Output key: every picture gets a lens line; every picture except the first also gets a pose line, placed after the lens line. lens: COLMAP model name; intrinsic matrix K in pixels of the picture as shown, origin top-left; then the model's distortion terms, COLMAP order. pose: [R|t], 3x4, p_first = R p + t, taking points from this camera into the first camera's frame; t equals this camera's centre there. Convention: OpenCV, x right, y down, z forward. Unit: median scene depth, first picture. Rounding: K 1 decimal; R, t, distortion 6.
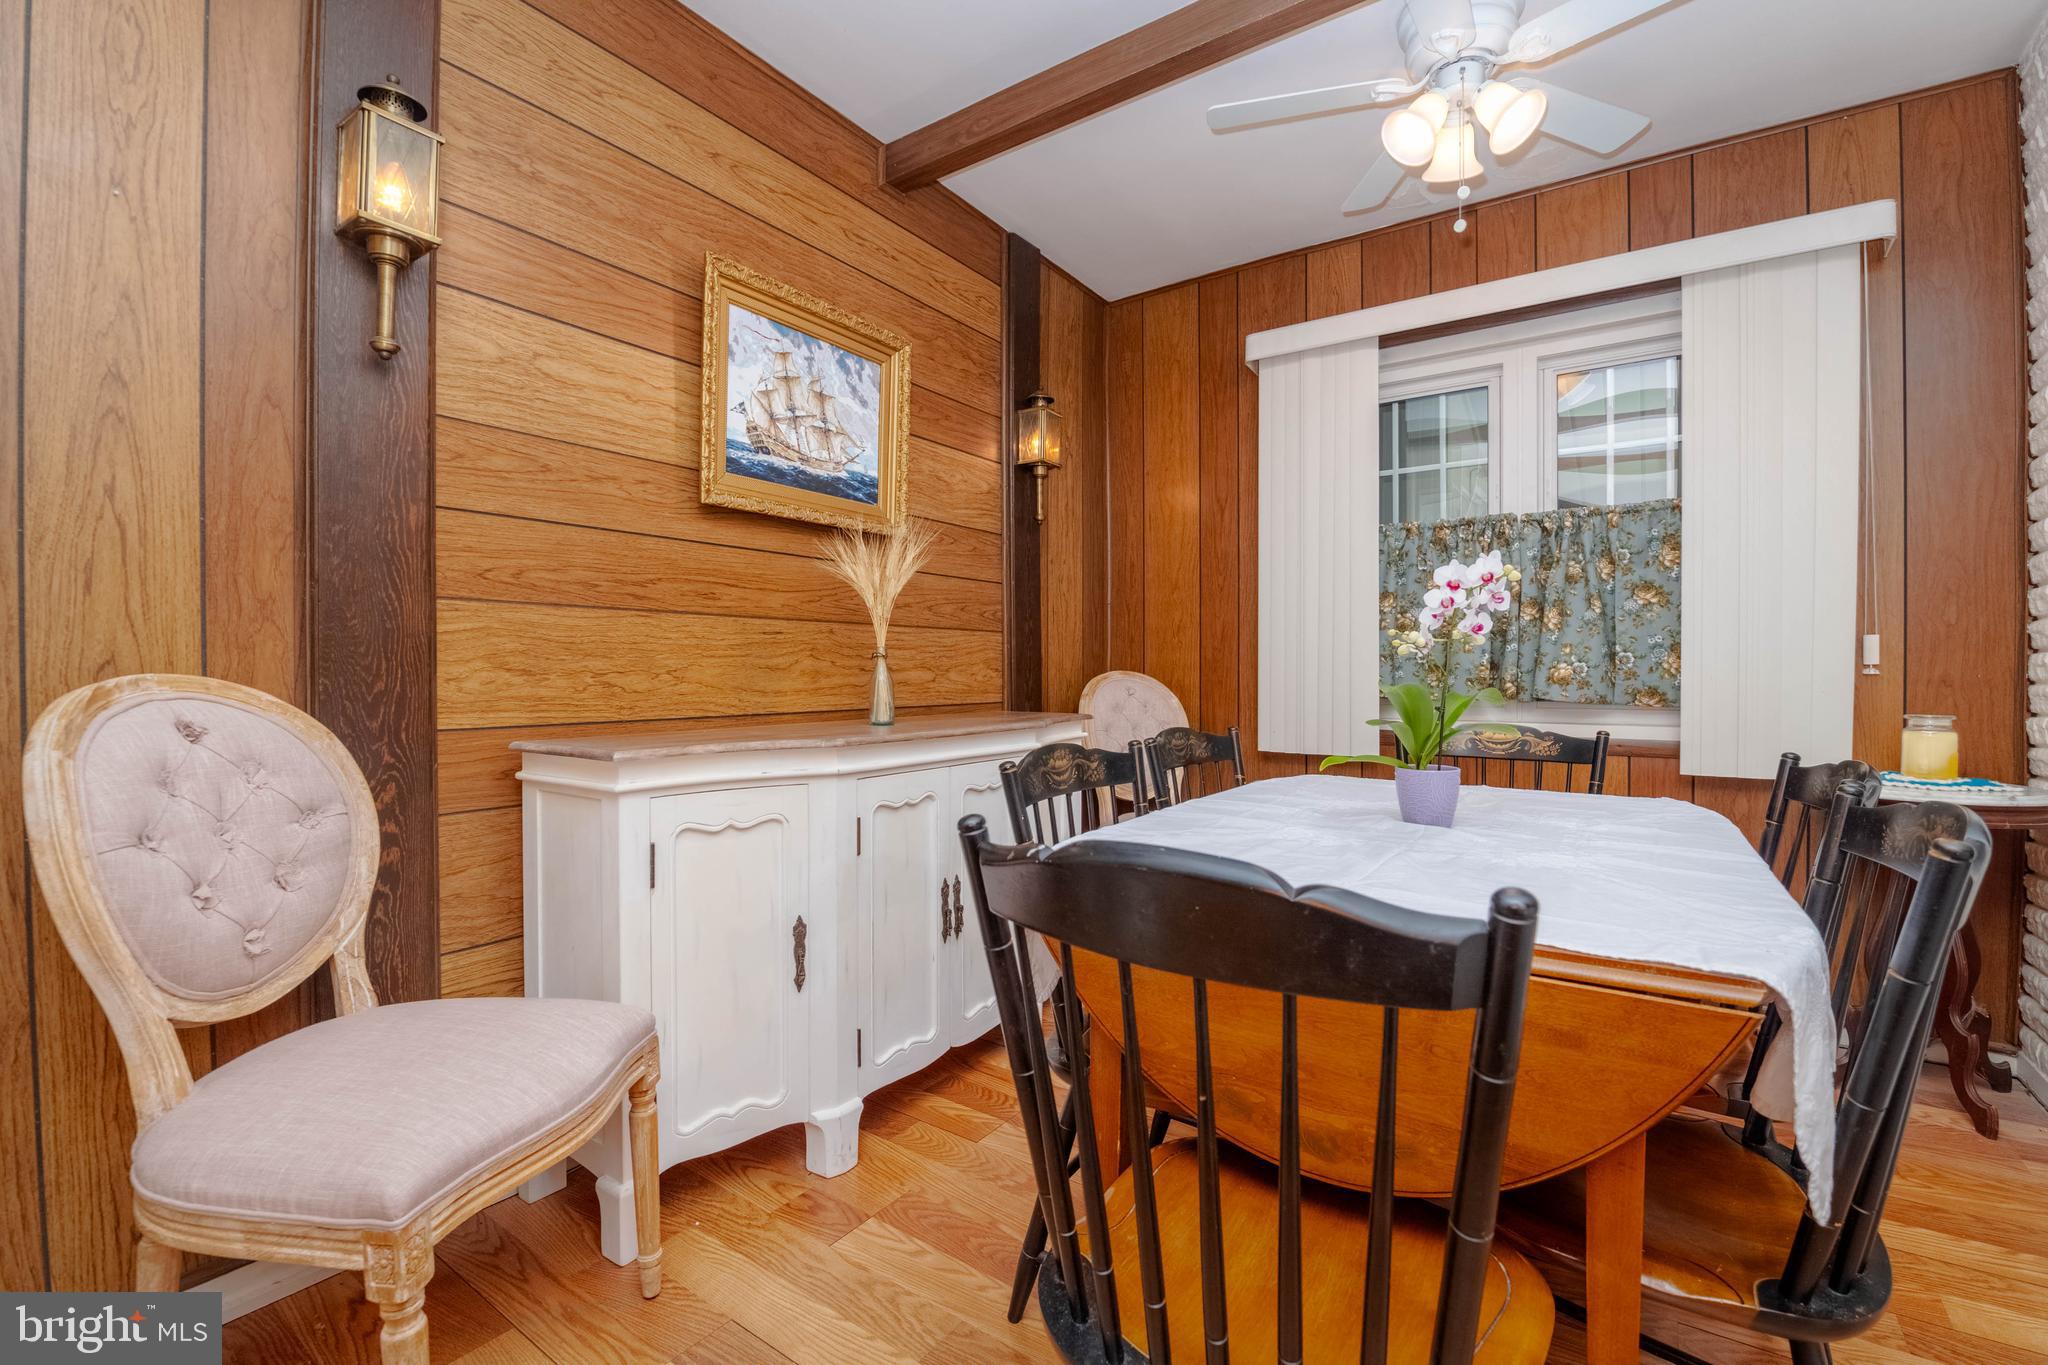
lens RADIAL K [[878.4, 0, 1038.2], [0, 878.4, 679.0], [0, 0, 1]] dist [-0.002266, -0.008211]
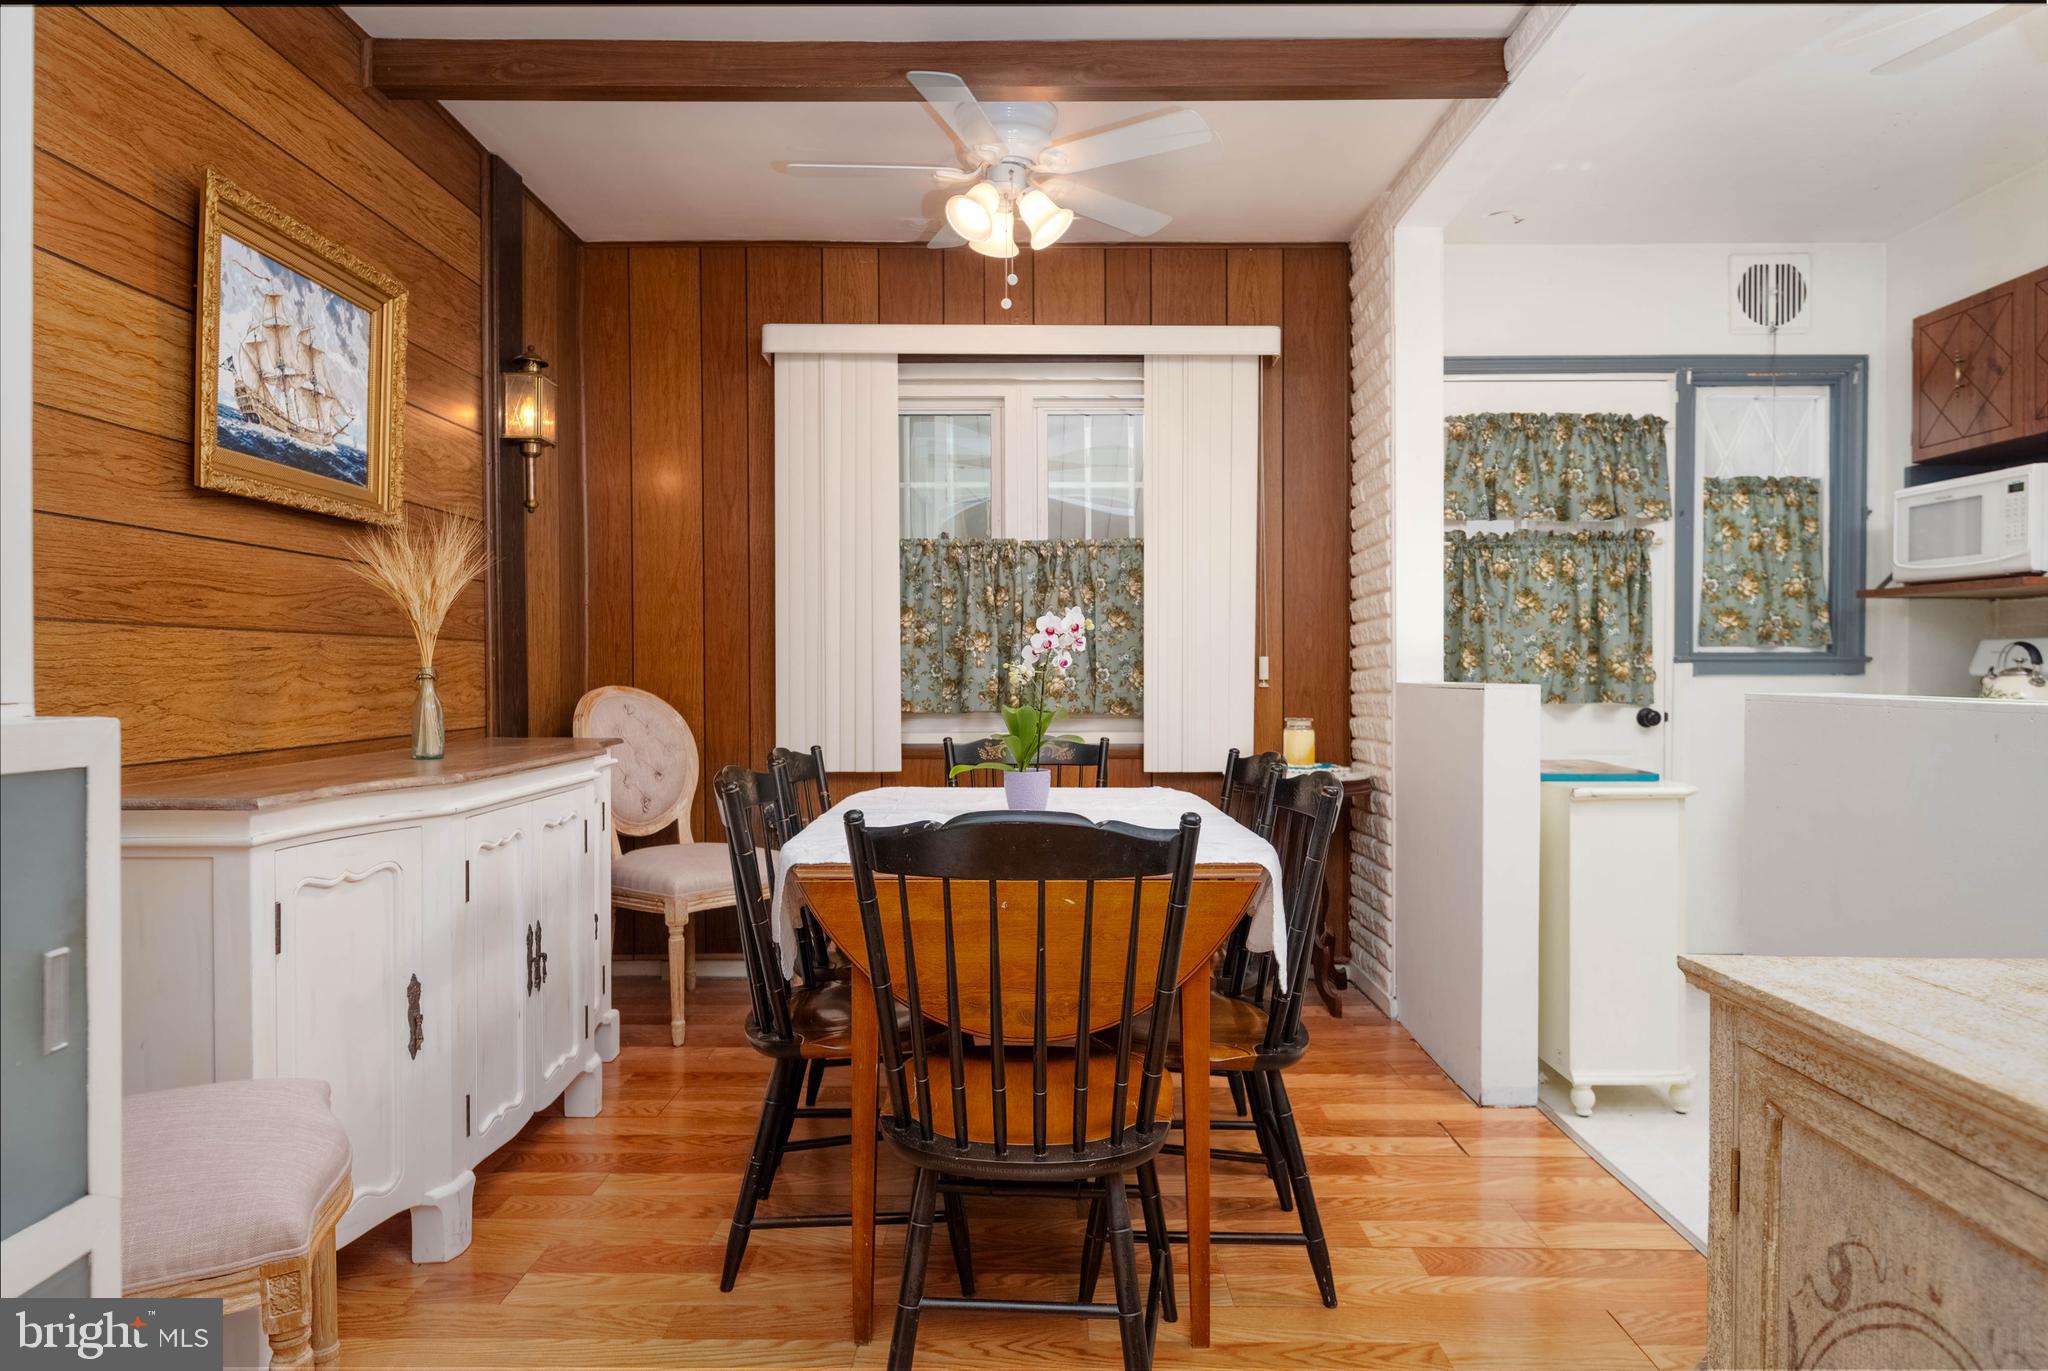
lens RADIAL K [[1192.0, 0, 1031.9], [0, 1192.0, 676.8], [0, 0, 1]] dist [0.016056, -0.000885]
pose [[0.827140, -0.004546, 0.561977, -0.320630], [0.006228, 0.999980, -0.001077, -0.020644], [-0.561961, 0.004391, 0.827152, -0.269995]]
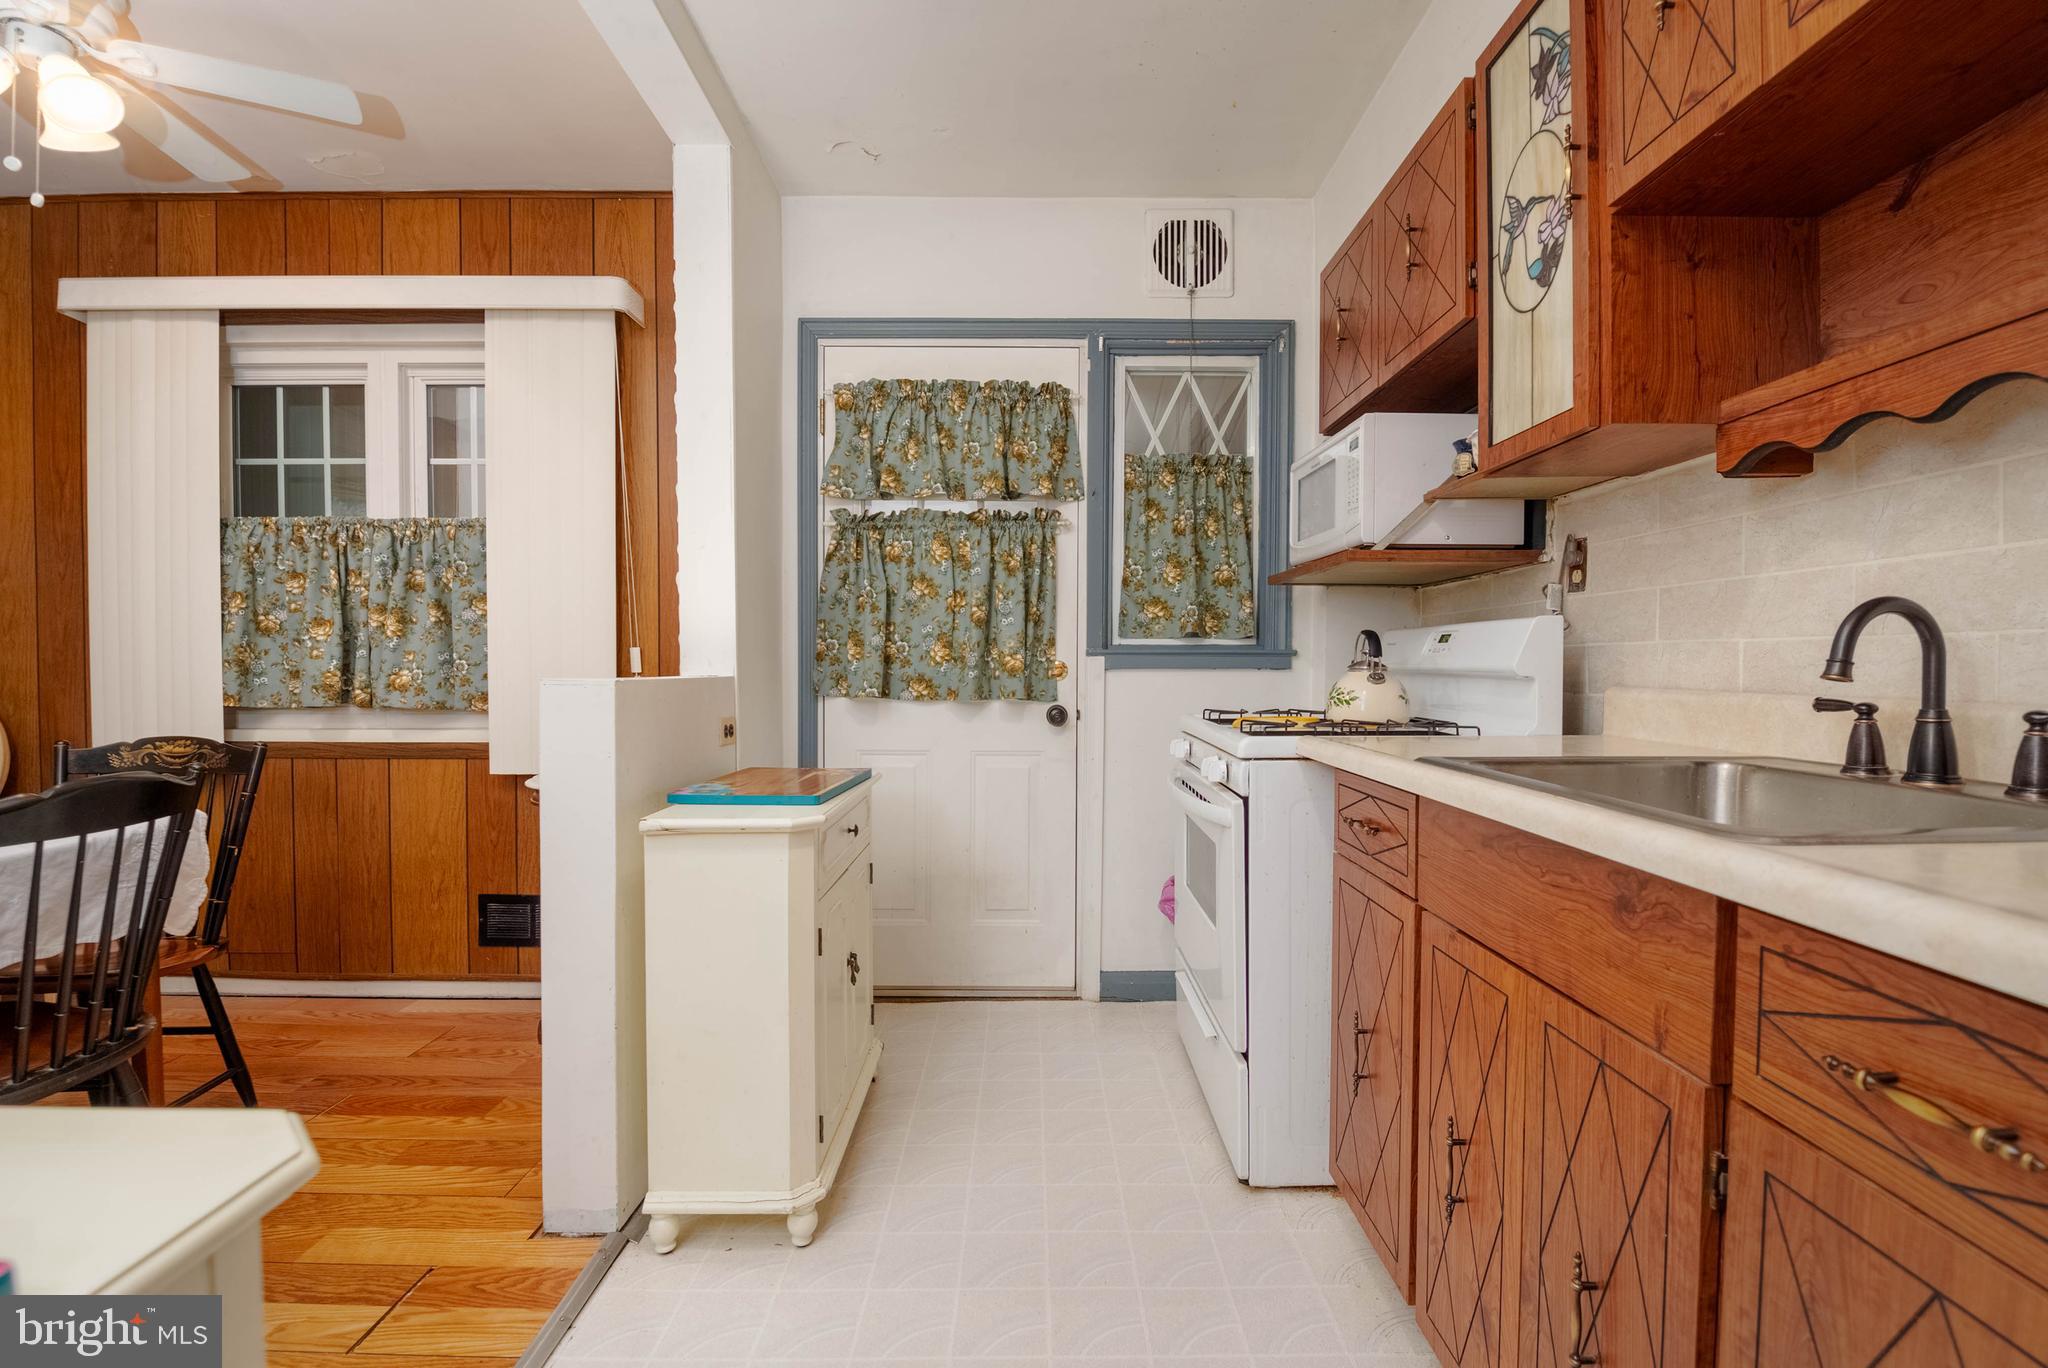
lens RADIAL K [[878.4, 0, 1038.2], [0, 878.4, 680.5], [0, 0, 1]] dist [-0.002266, -0.008211]
pose [[0.823836, -0.009200, 0.566754, 0.724682], [0.002916, 0.999924, 0.011993, -0.018361], [-0.566821, -0.008228, 0.823800, -0.285086]]
